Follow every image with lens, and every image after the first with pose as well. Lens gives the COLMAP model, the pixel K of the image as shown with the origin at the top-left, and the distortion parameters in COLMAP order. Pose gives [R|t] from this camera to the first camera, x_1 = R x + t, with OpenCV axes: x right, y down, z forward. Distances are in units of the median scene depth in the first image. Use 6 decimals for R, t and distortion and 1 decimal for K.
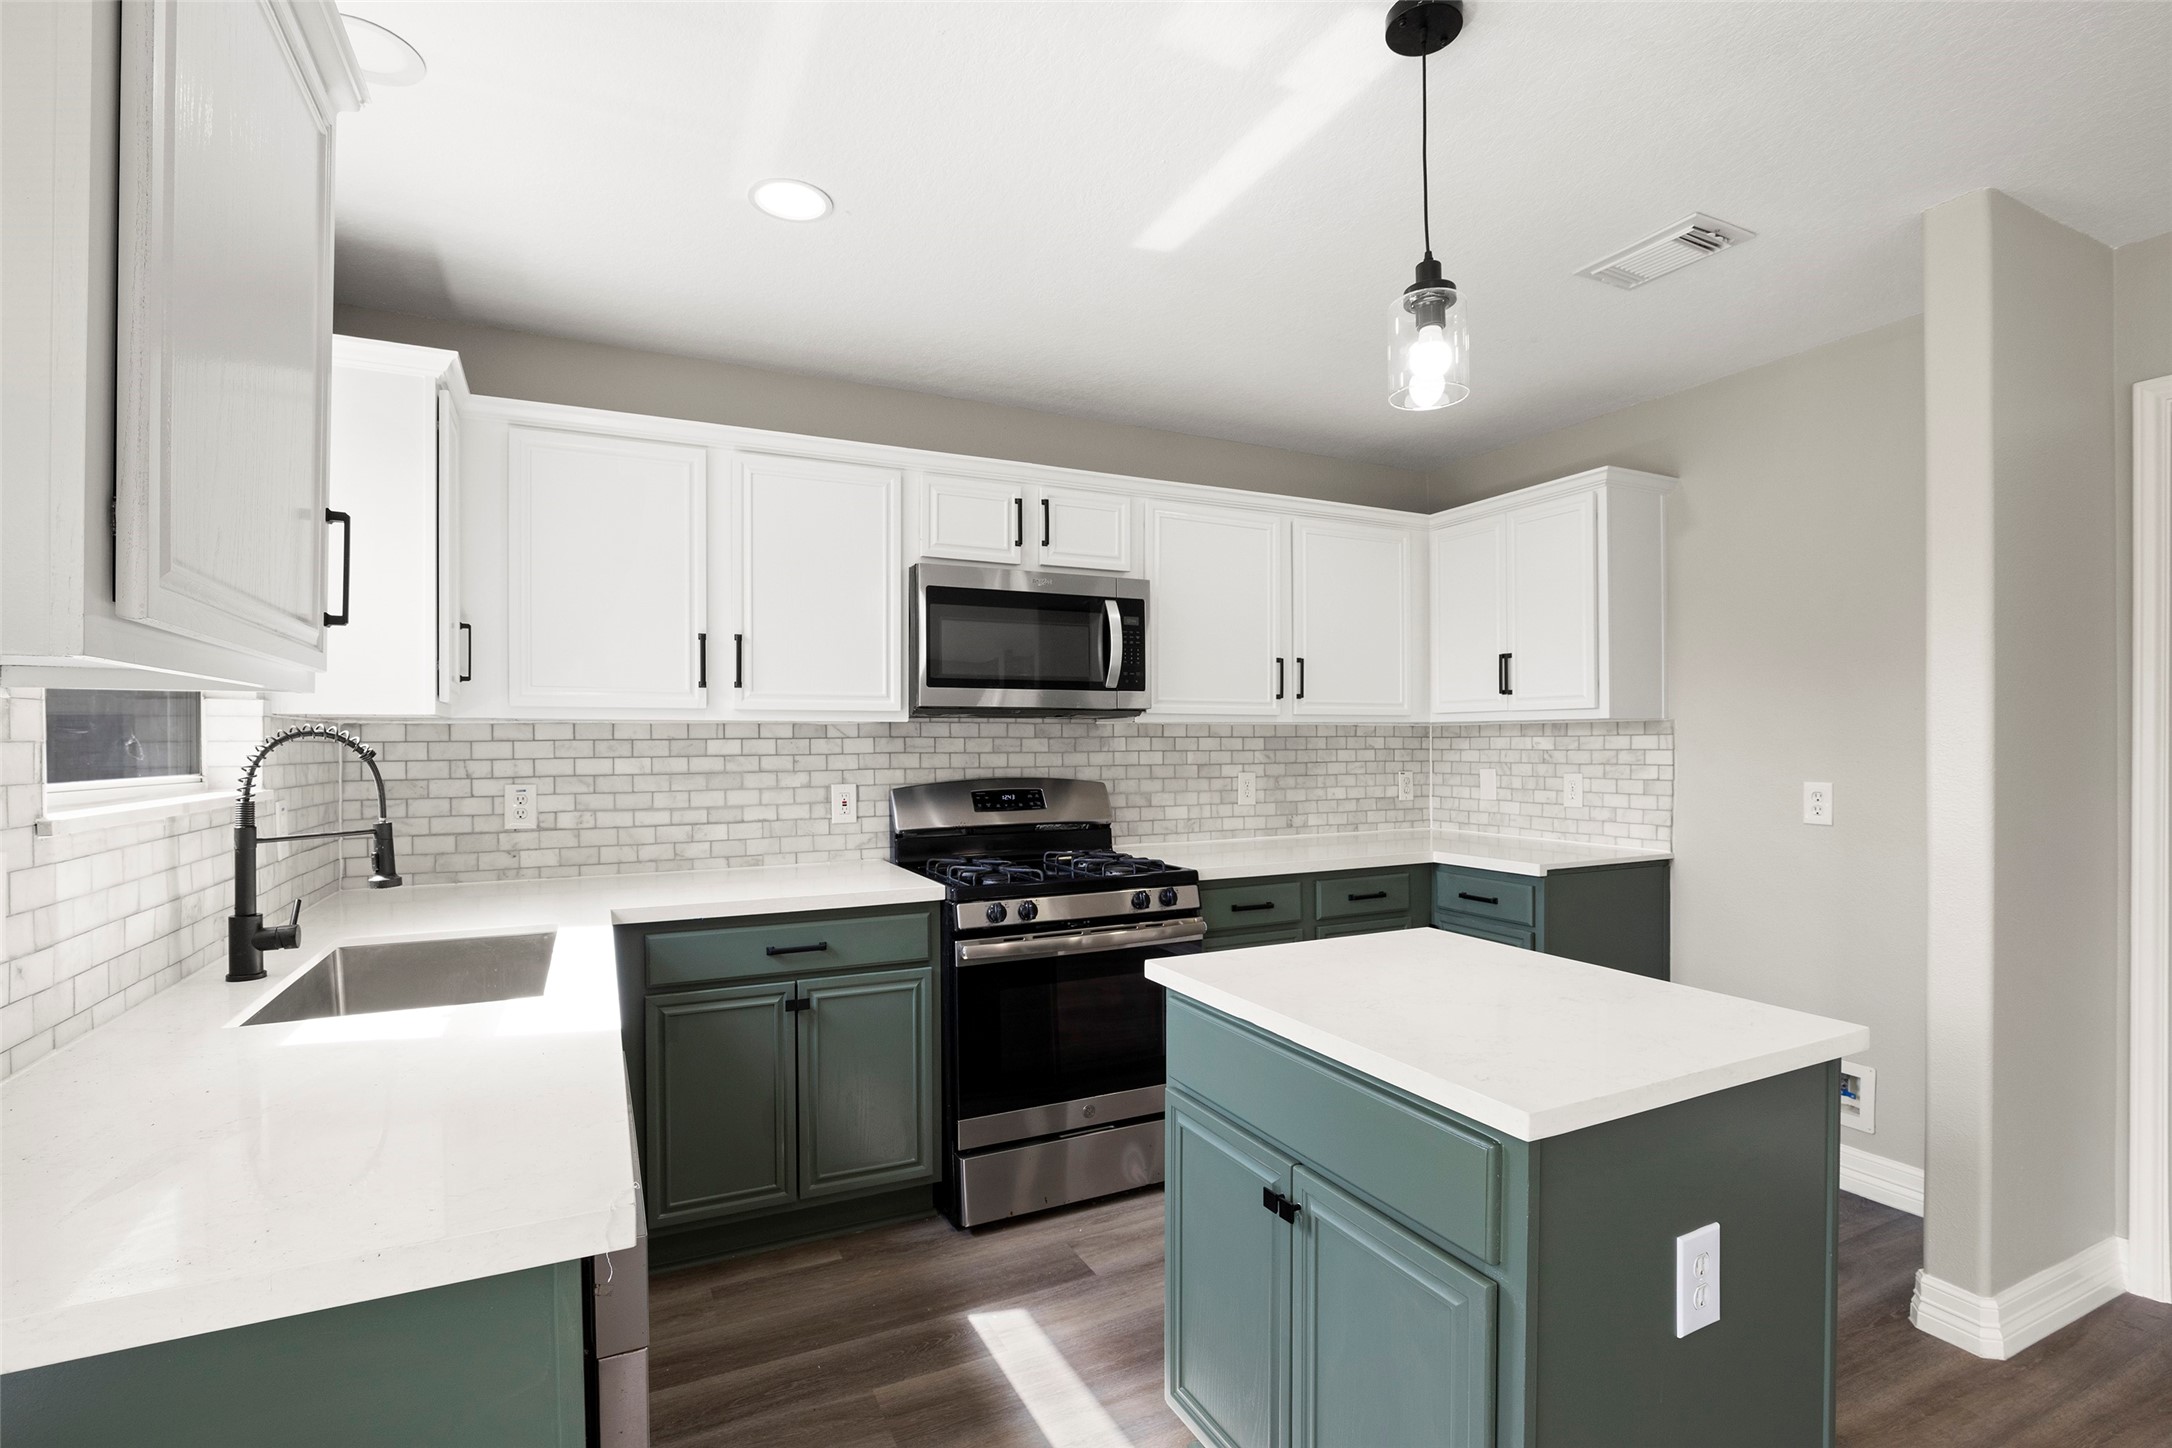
lens RADIAL K [[1002.7, 0, 1090.5], [0, 1002.7, 738.9], [0, 0, 1]] dist [-0.022501, 0.004367]
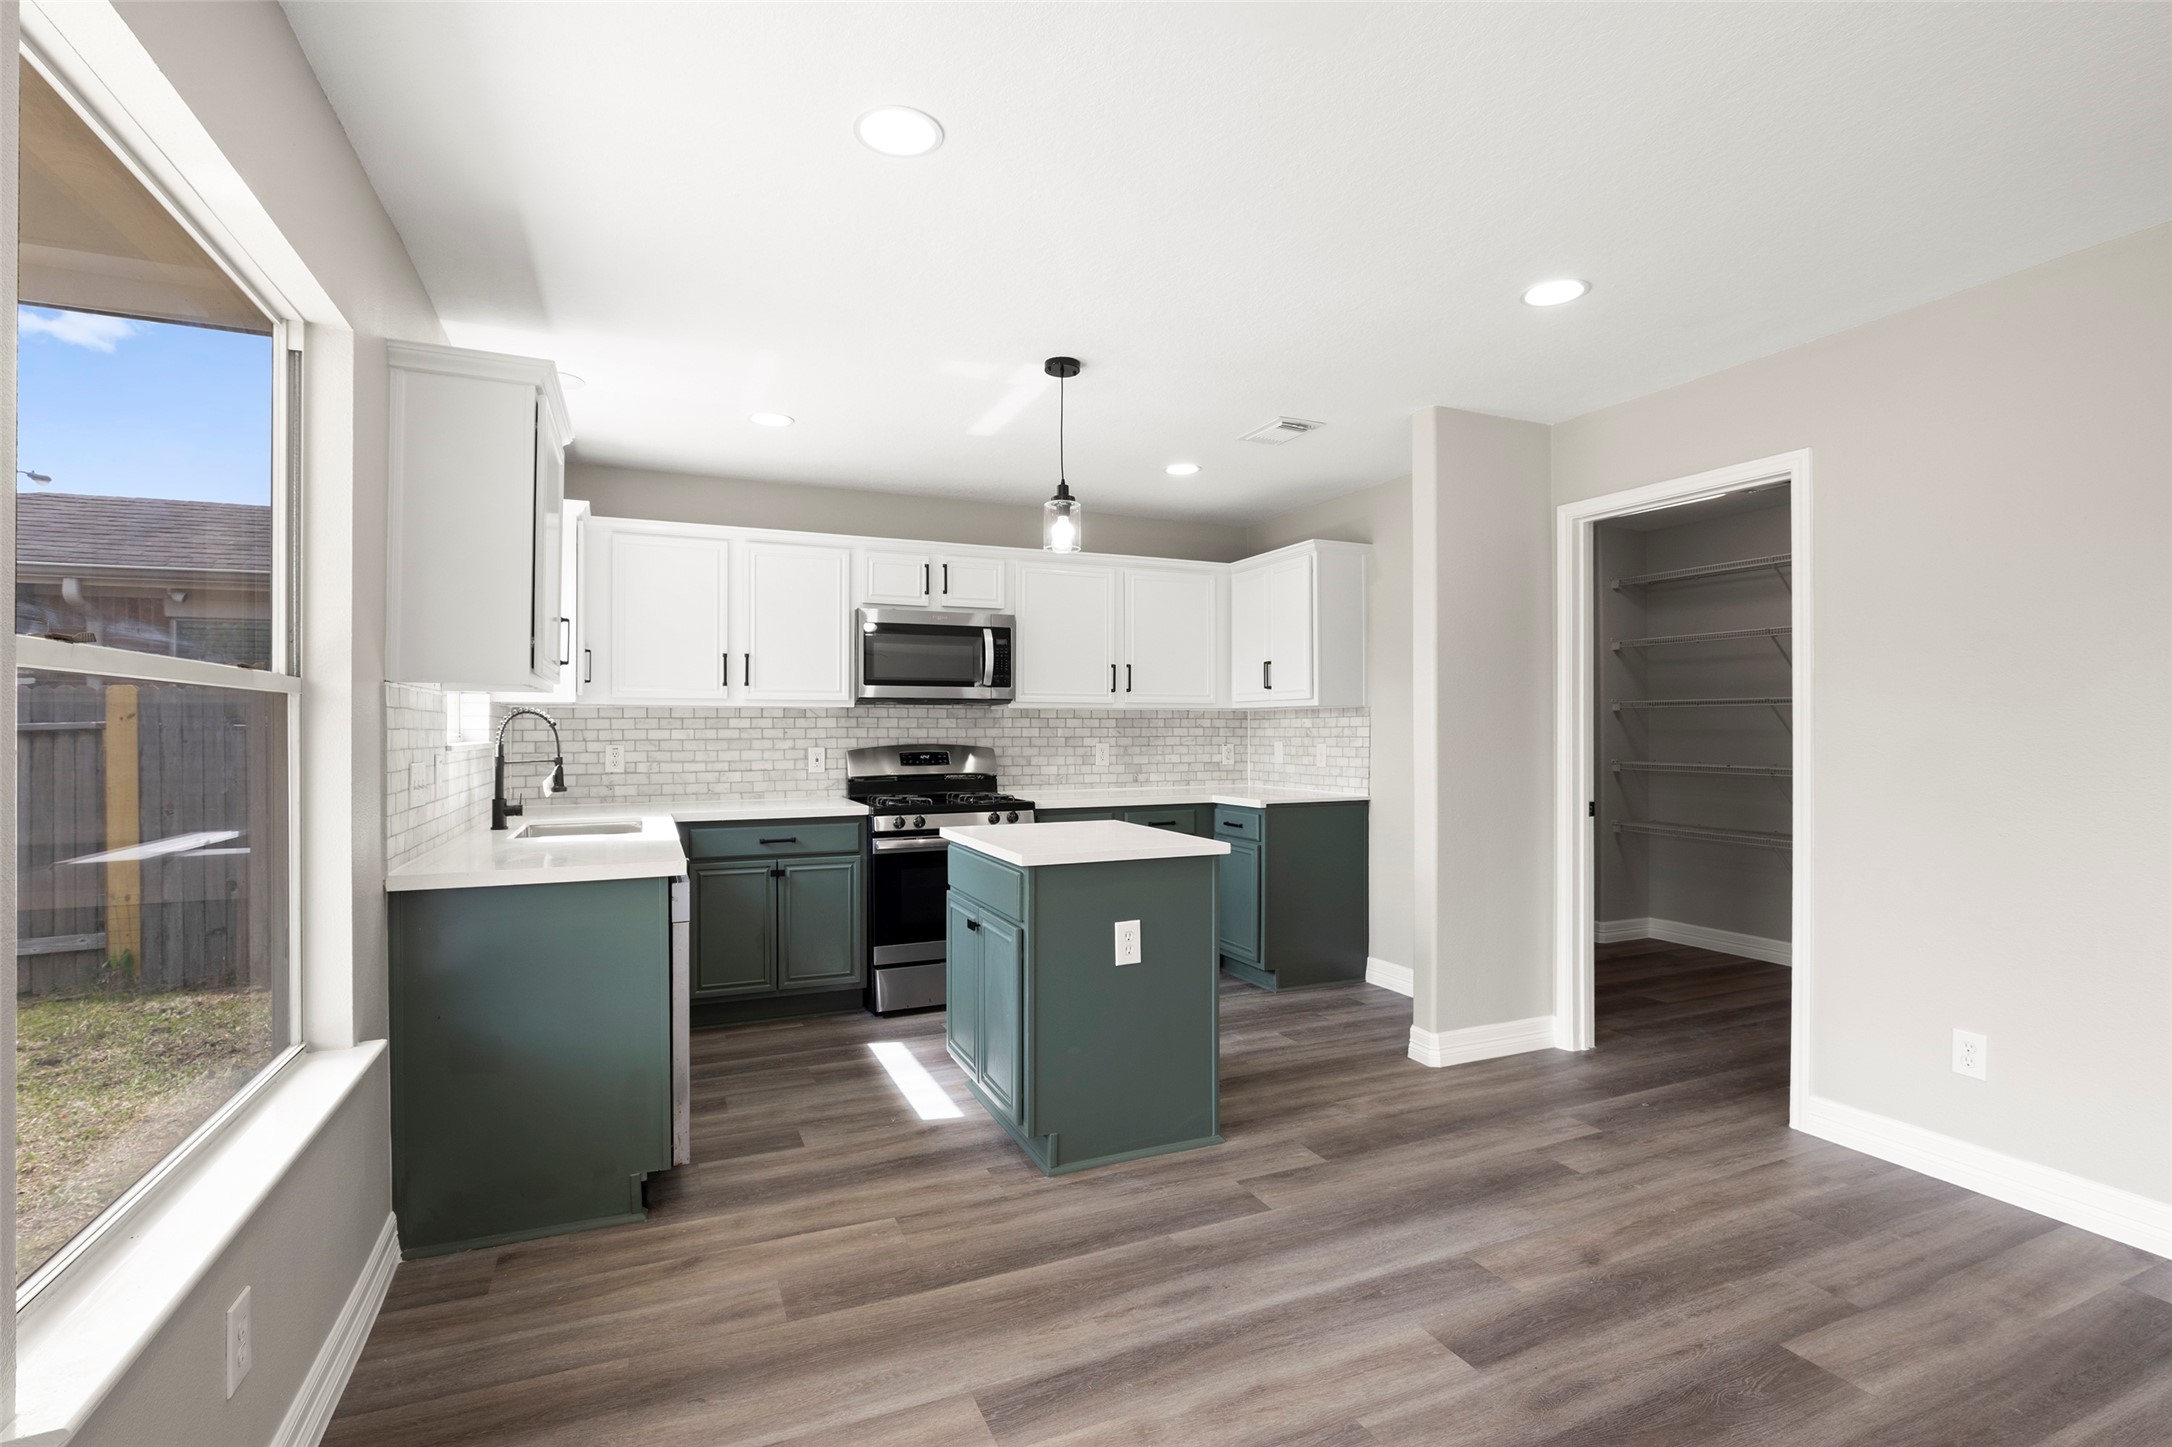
lens RADIAL K [[1002.7, 0, 1095.1], [0, 1002.7, 719.3], [0, 0, 1]] dist [-0.022501, 0.004367]
pose [[0.999386, 0.001470, -0.035014, 0.249473], [-0.001760, 0.999964, -0.008271, 0.014481], [0.035001, 0.008328, 0.999353, -0.557905]]
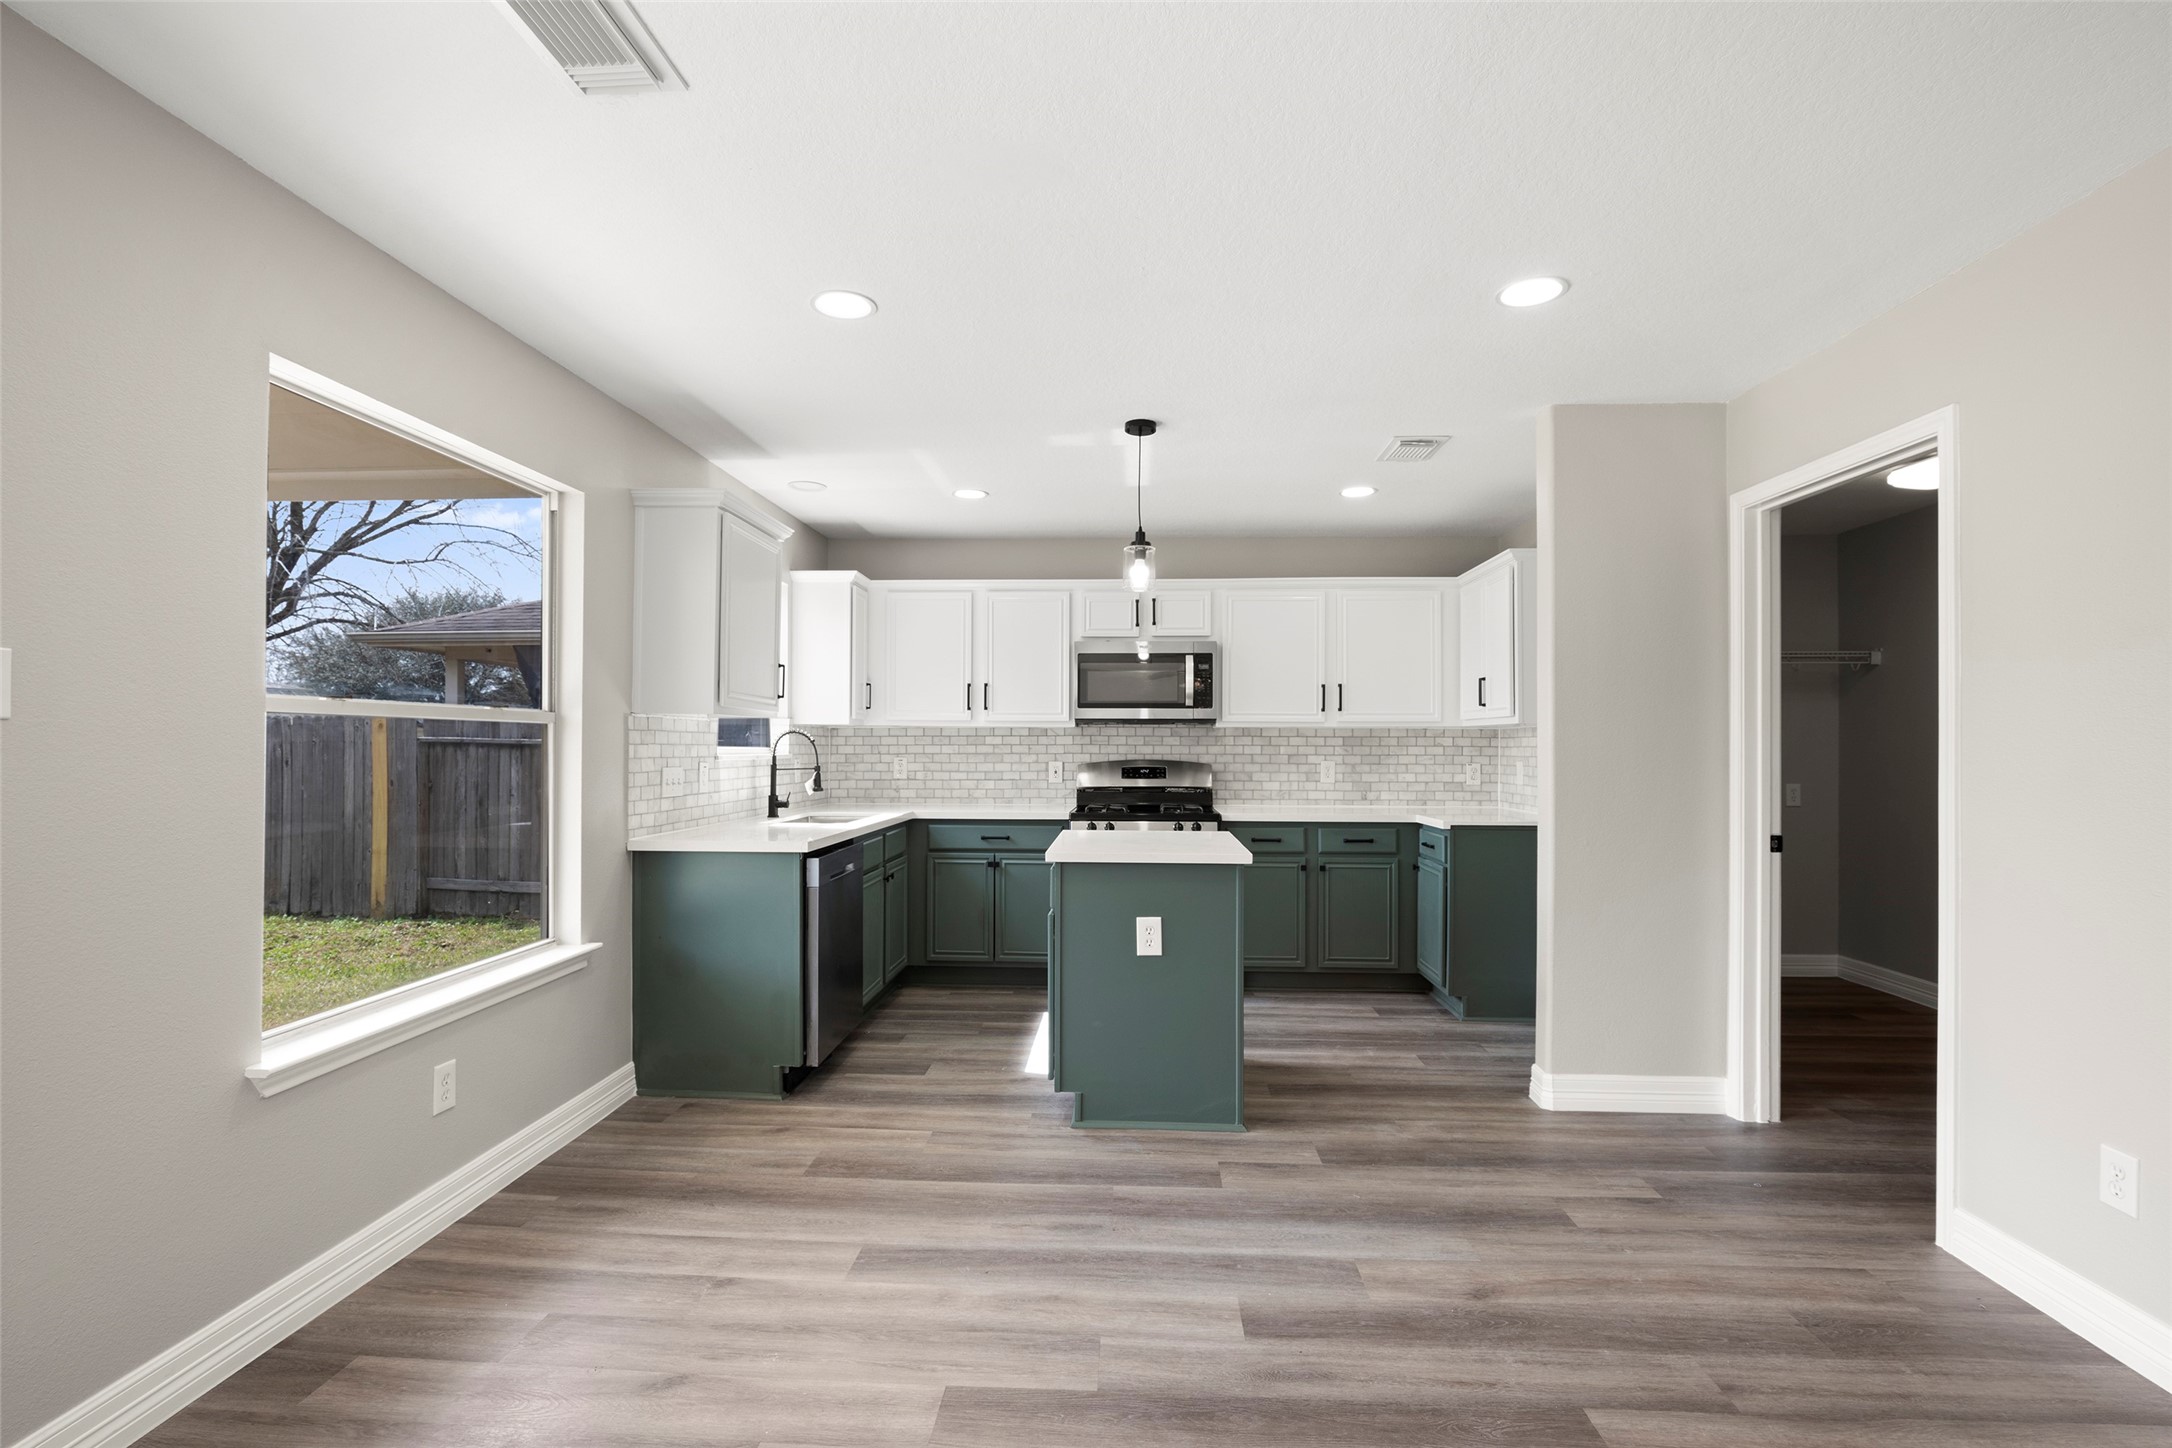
lens RADIAL K [[1002.7, 0, 1089.9], [0, 1002.7, 730.3], [0, 0, 1]] dist [-0.022501, 0.004367]
pose [[0.873988, -0.000136, -0.485948, 0.718954], [-0.006254, 0.999914, -0.011528, 0.010132], [0.485907, 0.013115, 0.873912, -0.577645]]
